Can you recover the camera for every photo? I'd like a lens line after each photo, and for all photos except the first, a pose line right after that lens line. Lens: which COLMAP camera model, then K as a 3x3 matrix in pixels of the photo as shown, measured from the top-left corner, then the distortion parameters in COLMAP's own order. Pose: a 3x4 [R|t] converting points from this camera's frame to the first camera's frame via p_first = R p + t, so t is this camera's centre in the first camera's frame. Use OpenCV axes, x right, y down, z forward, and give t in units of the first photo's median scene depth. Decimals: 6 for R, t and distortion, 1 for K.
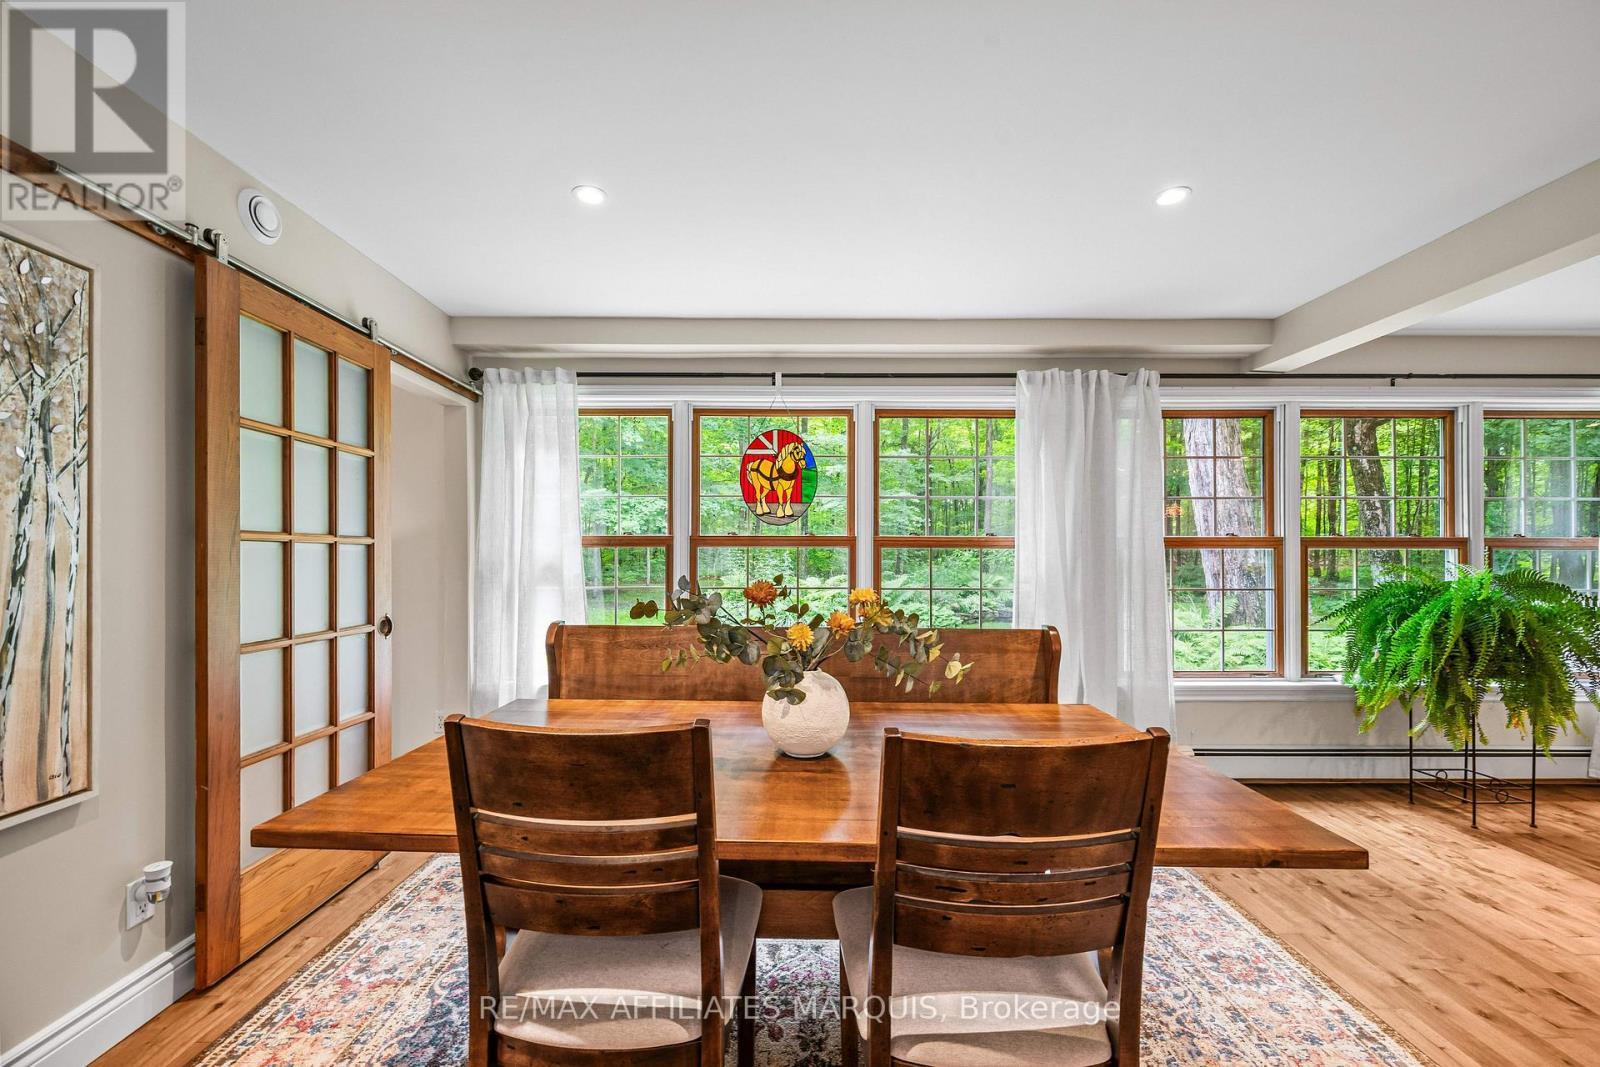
lens RADIAL K [[639.2, 0, 793.0], [0, 639.2, 558.5], [0, 0, 1]] dist [0.000156, 0.000022]
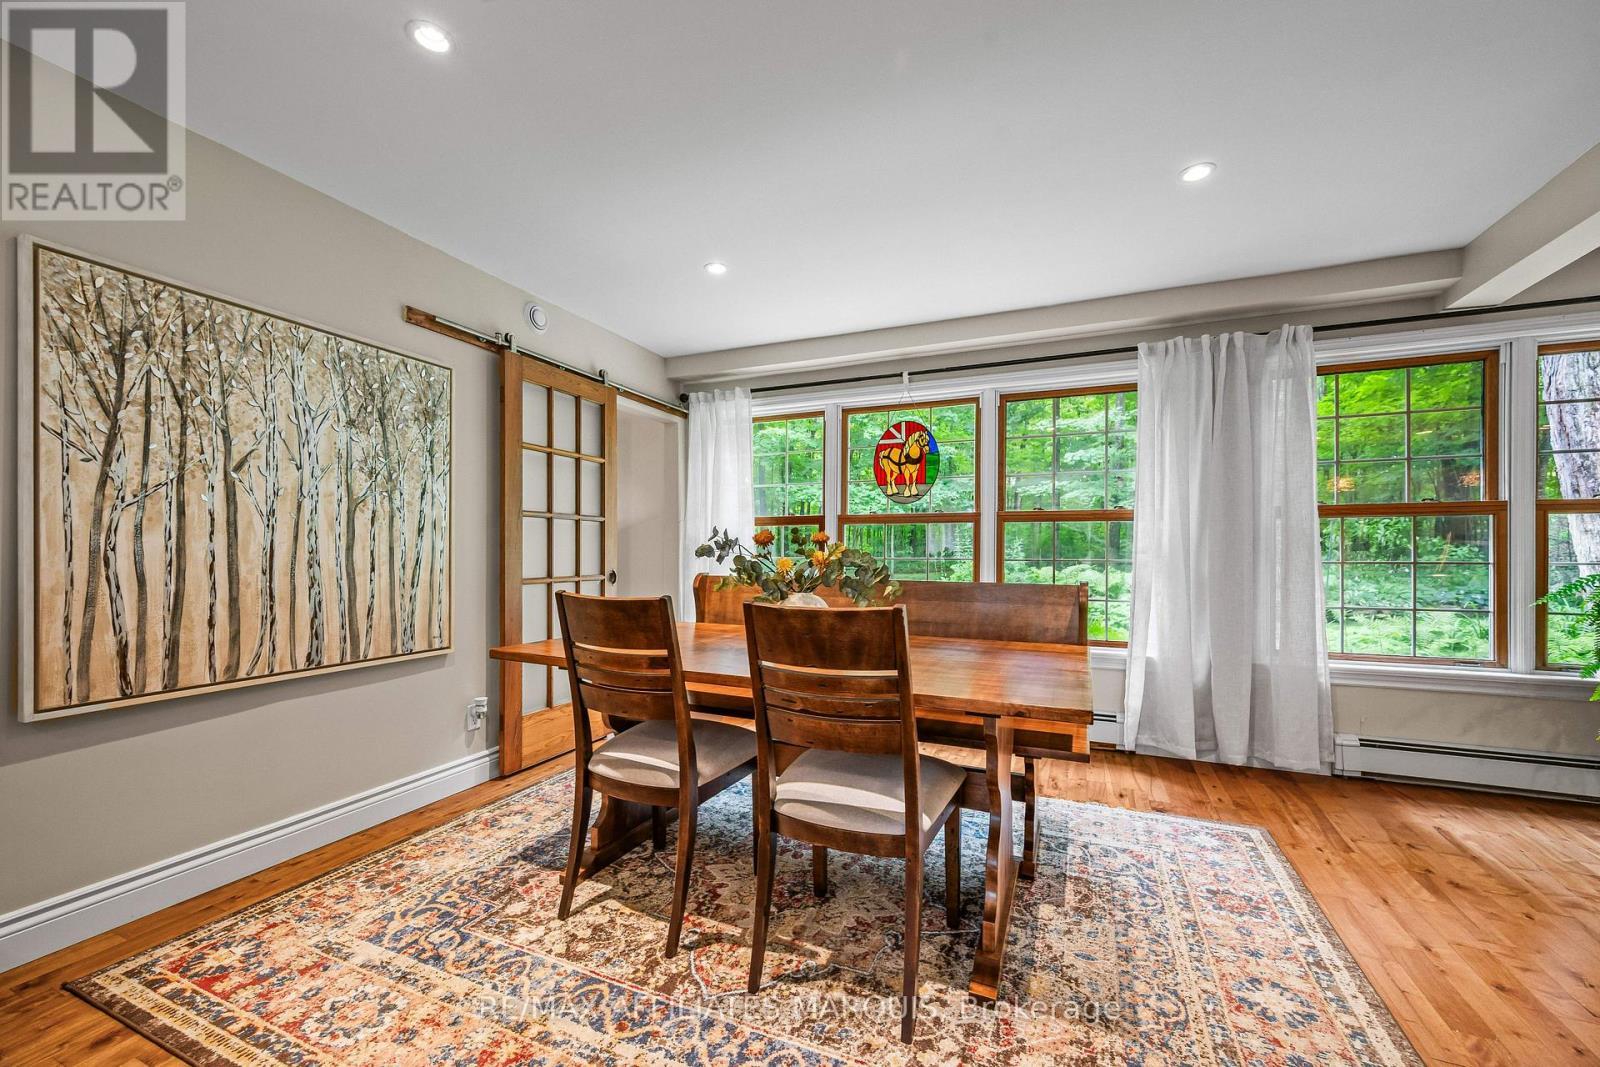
lens RADIAL K [[638.6, 0, 798.5], [0, 638.6, 552.2], [0, 0, 1]] dist [0.001334, -0.000070]
pose [[0.919355, 0.000567, -0.393429, 0.347239], [-0.001030, 0.999999, -0.000965, 0.050921], [0.393428, 0.001292, 0.919355, -0.191990]]
